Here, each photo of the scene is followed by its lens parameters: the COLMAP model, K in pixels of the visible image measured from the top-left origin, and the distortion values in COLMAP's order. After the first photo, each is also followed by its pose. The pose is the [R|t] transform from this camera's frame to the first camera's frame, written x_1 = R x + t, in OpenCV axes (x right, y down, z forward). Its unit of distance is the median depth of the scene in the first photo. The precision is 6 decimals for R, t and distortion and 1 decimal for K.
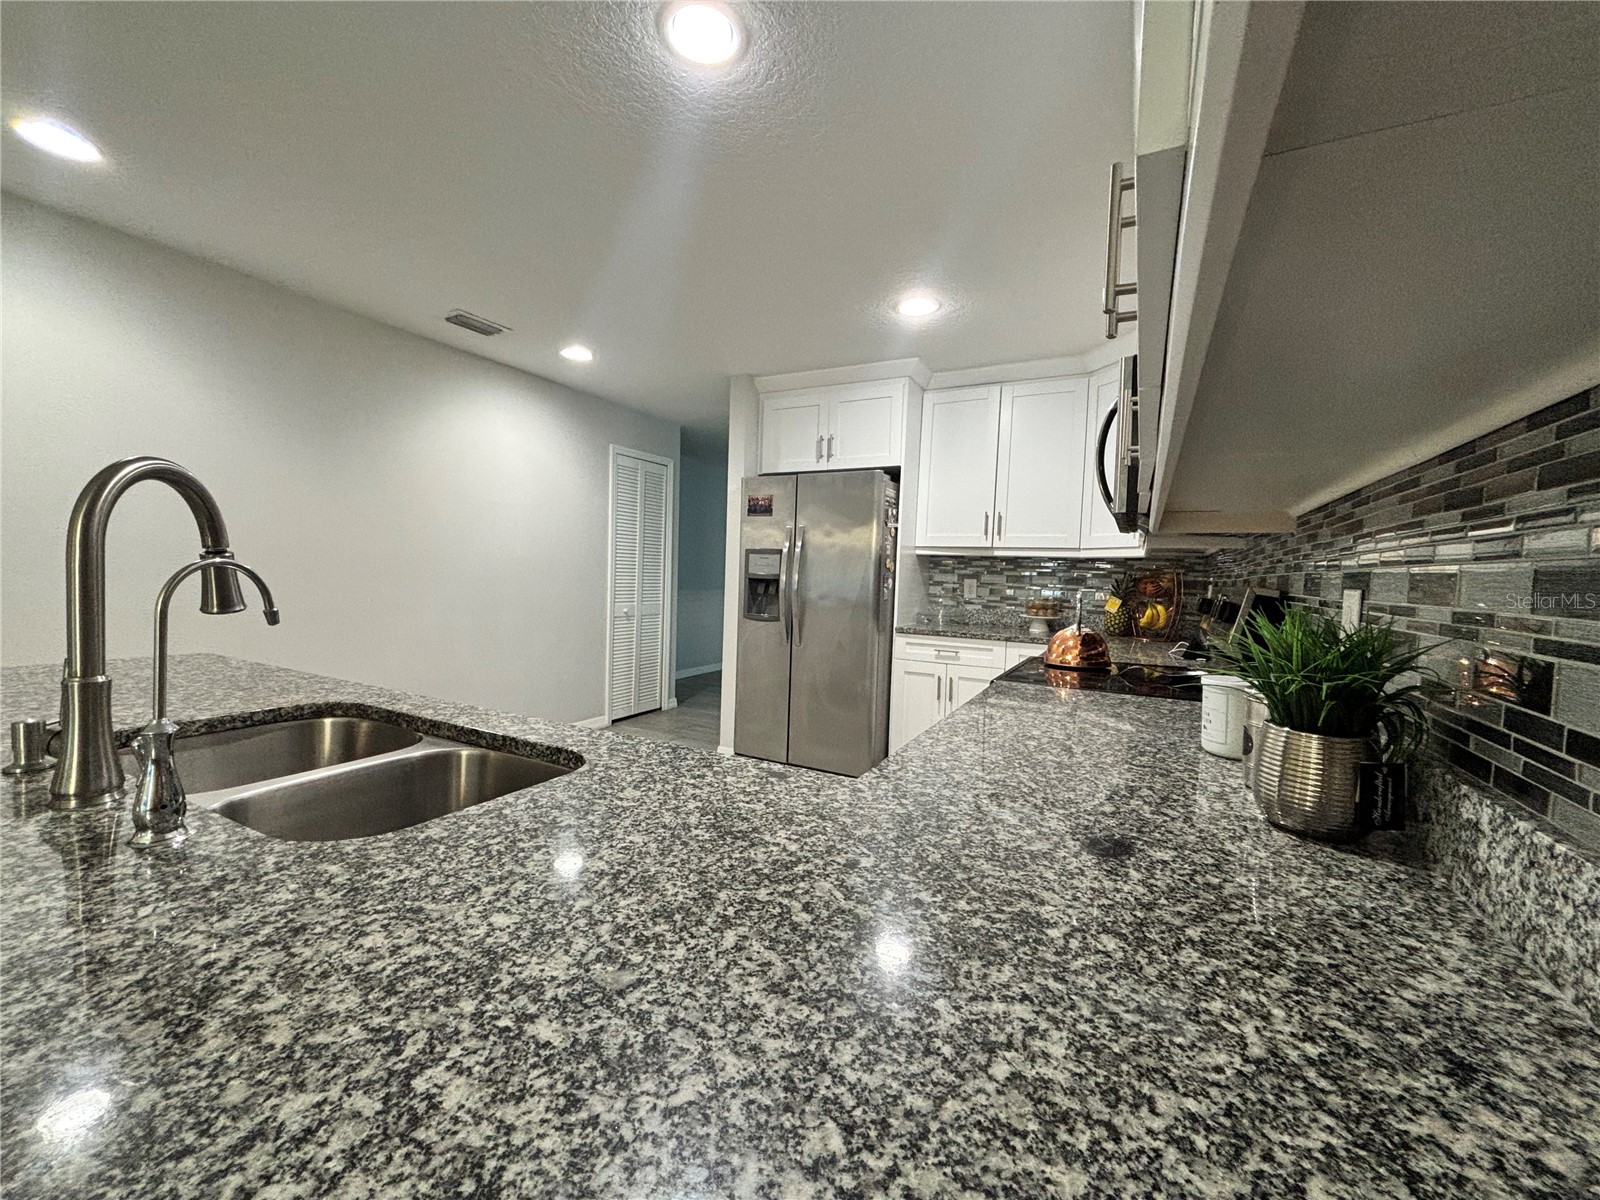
lens RADIAL K [[651.4, 0, 798.9], [0, 651.4, 603.5], [0, 0, 1]] dist [0.001990, 0.001104]
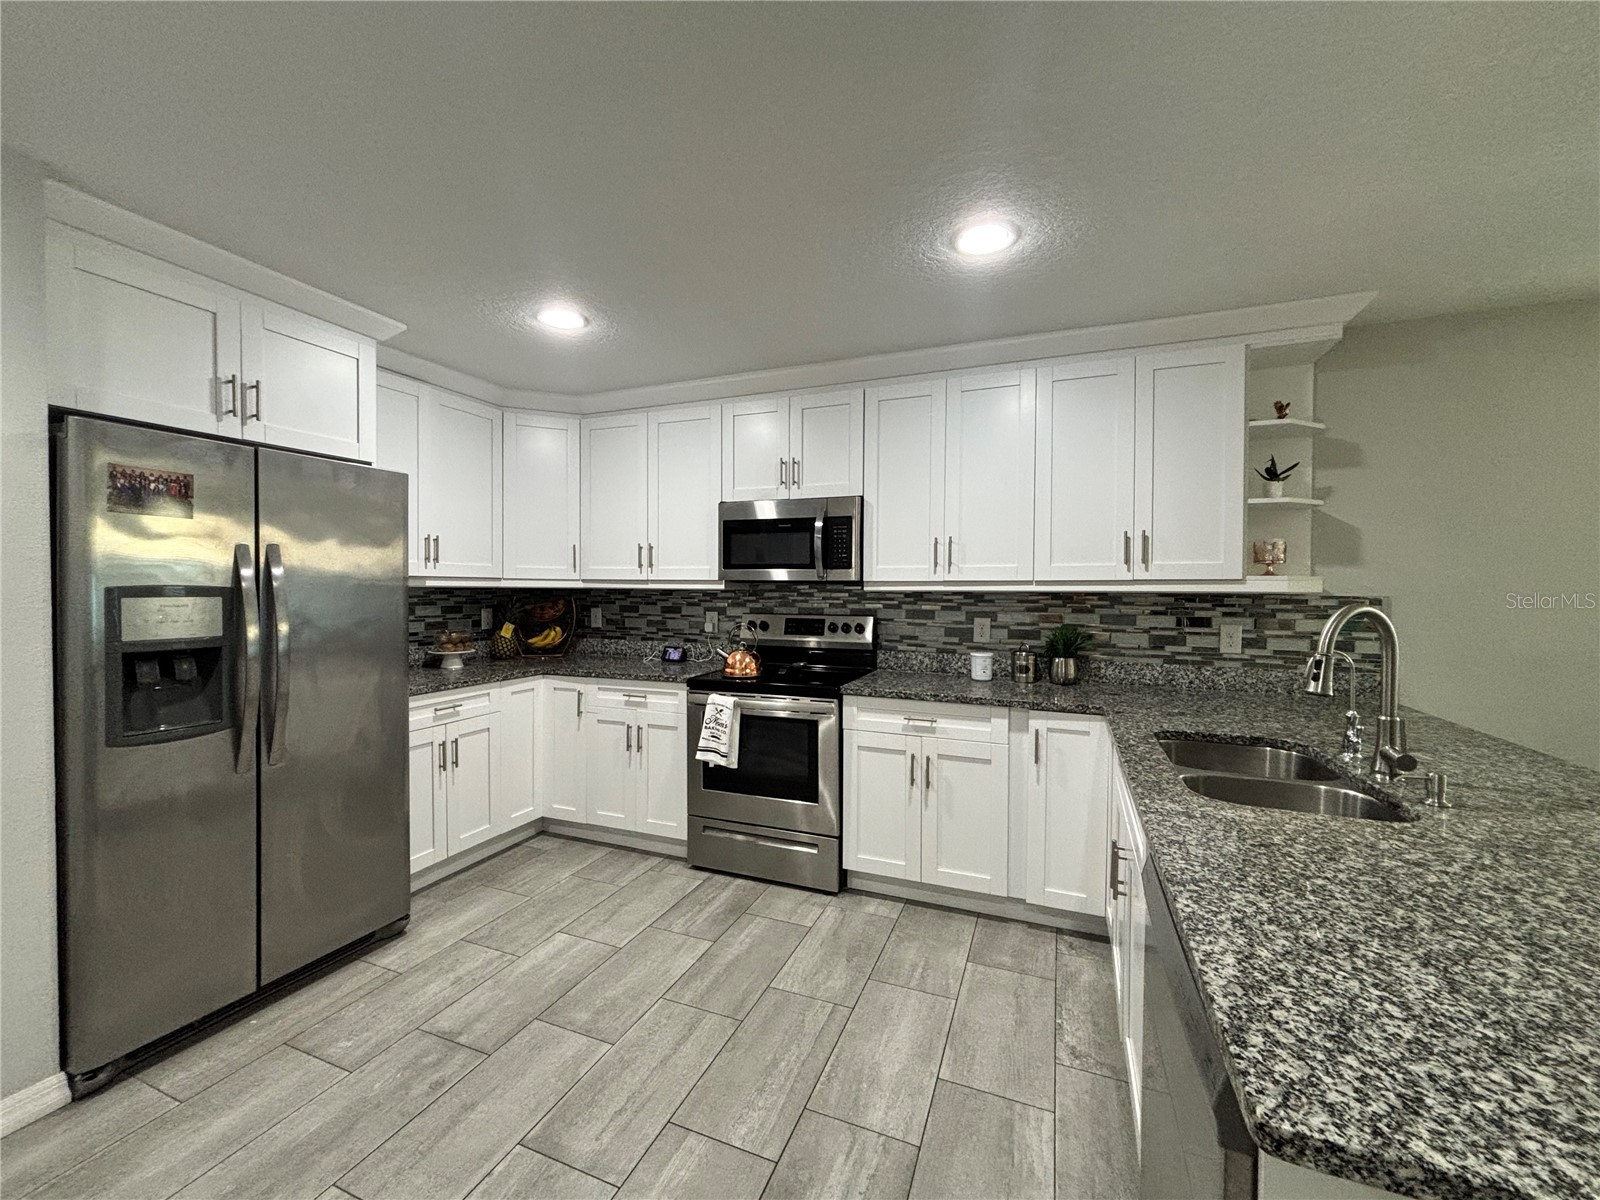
lens RADIAL K [[651.4, 0, 797.3], [0, 651.4, 591.2], [0, 0, 1]] dist [0.001990, 0.001104]
pose [[-0.096938, -0.039171, 0.994519, -0.575462], [0.034881, 0.998478, 0.042727, -0.085384], [-0.994679, 0.038832, -0.095424, 0.602884]]
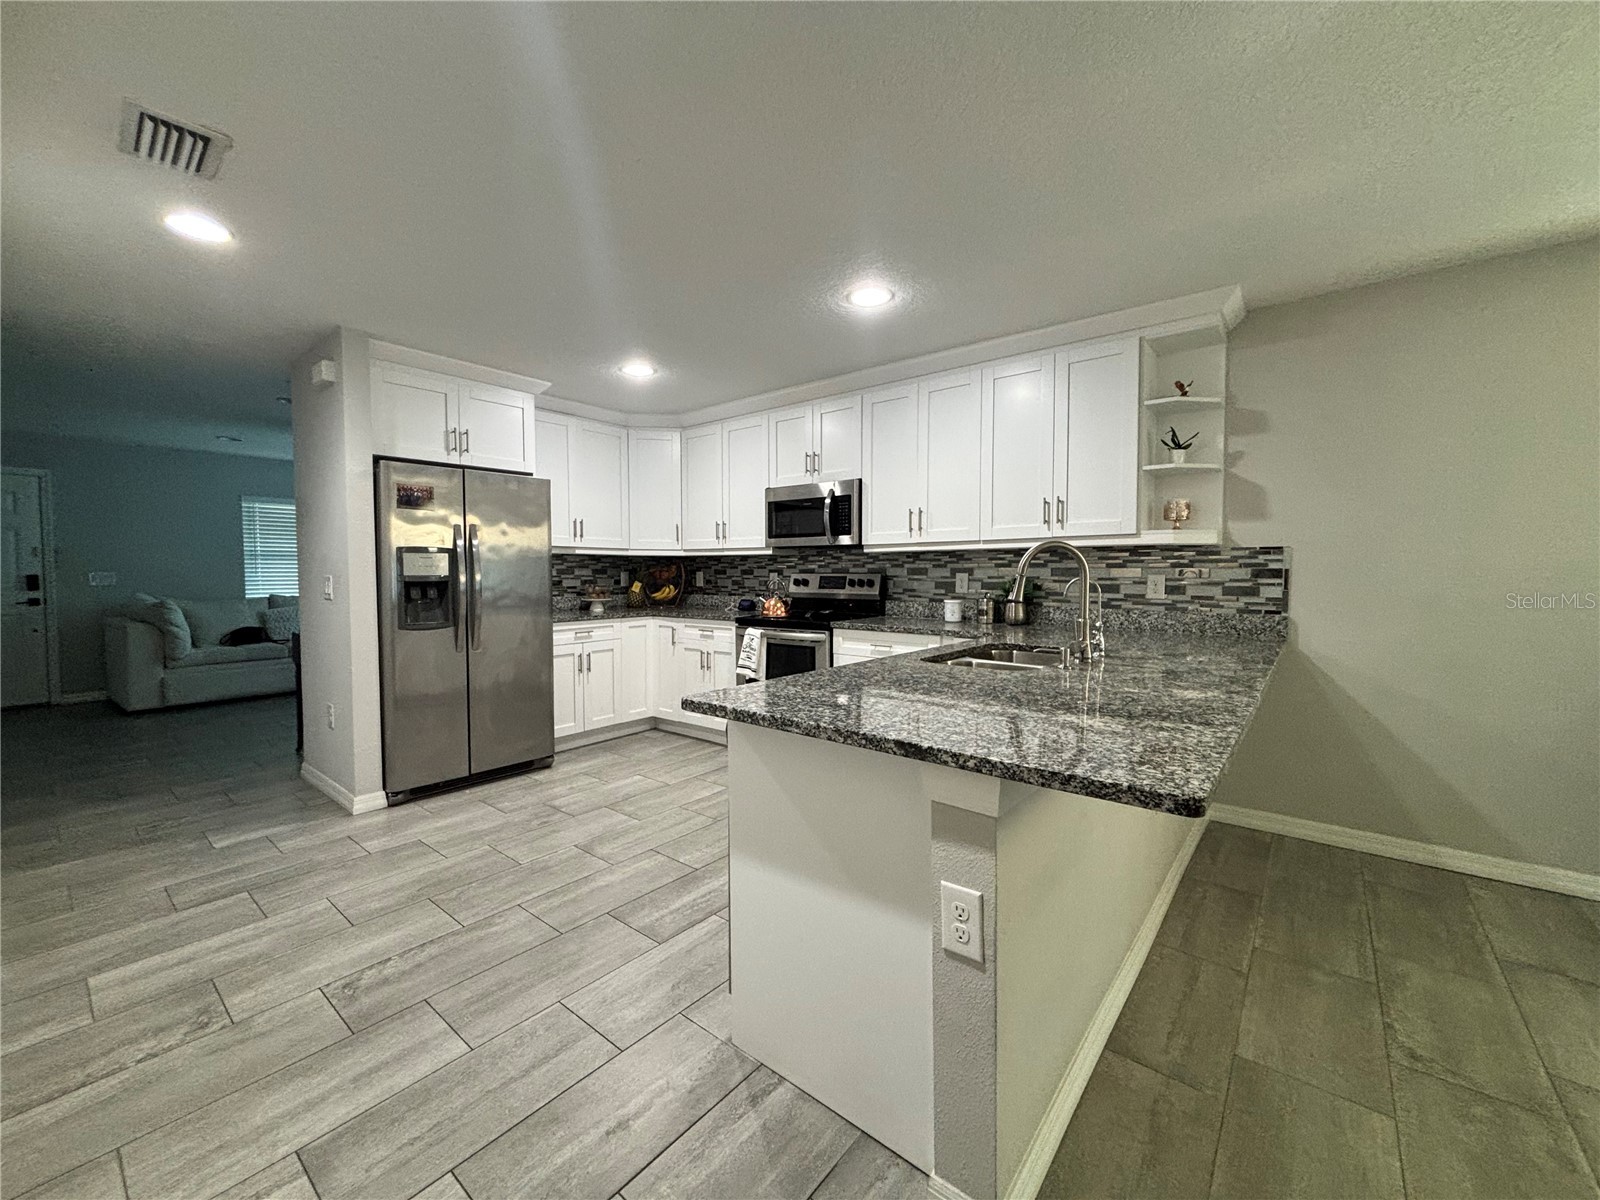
lens RADIAL K [[651.4, 0, 798.8], [0, 651.4, 591.0], [0, 0, 1]] dist [0.001990, 0.001104]
pose [[0.201026, -0.062120, 0.977614, -0.828756], [0.050447, 0.997320, 0.052999, -0.046345], [-0.978286, 0.038663, 0.203621, 0.331609]]
